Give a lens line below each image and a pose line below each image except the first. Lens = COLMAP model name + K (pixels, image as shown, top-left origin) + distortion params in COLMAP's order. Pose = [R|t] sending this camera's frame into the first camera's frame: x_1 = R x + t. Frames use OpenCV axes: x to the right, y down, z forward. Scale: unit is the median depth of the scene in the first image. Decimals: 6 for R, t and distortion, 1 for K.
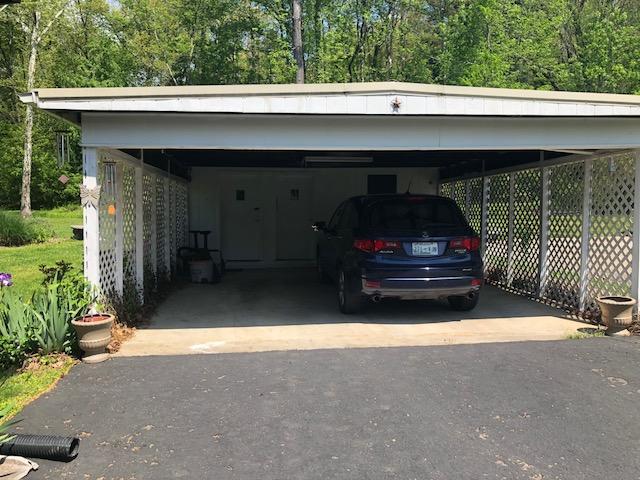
lens RADIAL K [[528.9, 0, 322.0], [0, 528.9, 234.4], [0, 0, 1]] dist [0.007976, 0.002731]
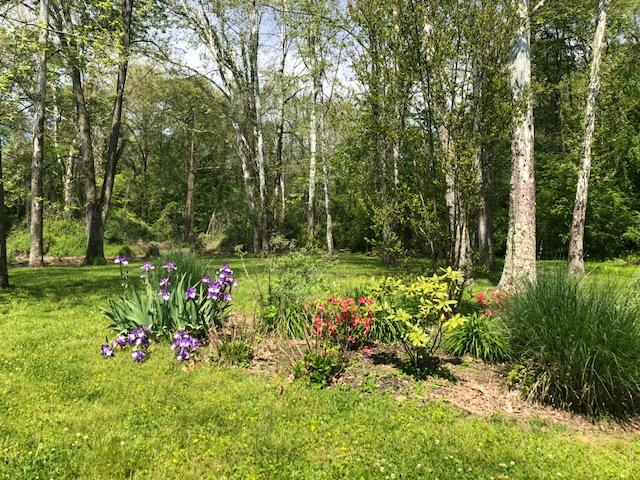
lens RADIAL K [[528.9, 0, 318.3], [0, 528.9, 238.5], [0, 0, 1]] dist [0.007976, 0.002731]
pose [[0.596112, 0.010162, -0.802837, -0.226342], [-0.081703, 0.995497, -0.048064, -0.017048], [0.798733, 0.094246, 0.594258, 0.363072]]
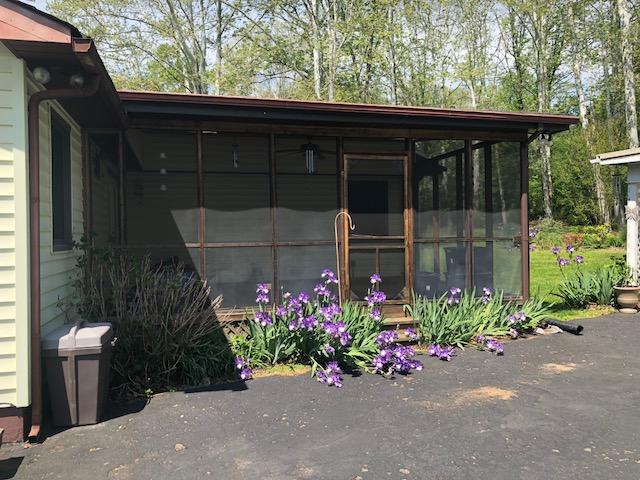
lens RADIAL K [[528.9, 0, 321.3], [0, 528.9, 239.5], [0, 0, 1]] dist [0.007976, 0.002731]
pose [[0.371952, 0.000064, -0.928252, 0.800498], [-0.065003, 0.997547, -0.025978, 0.125727], [0.925973, 0.070002, 0.371044, -0.539537]]
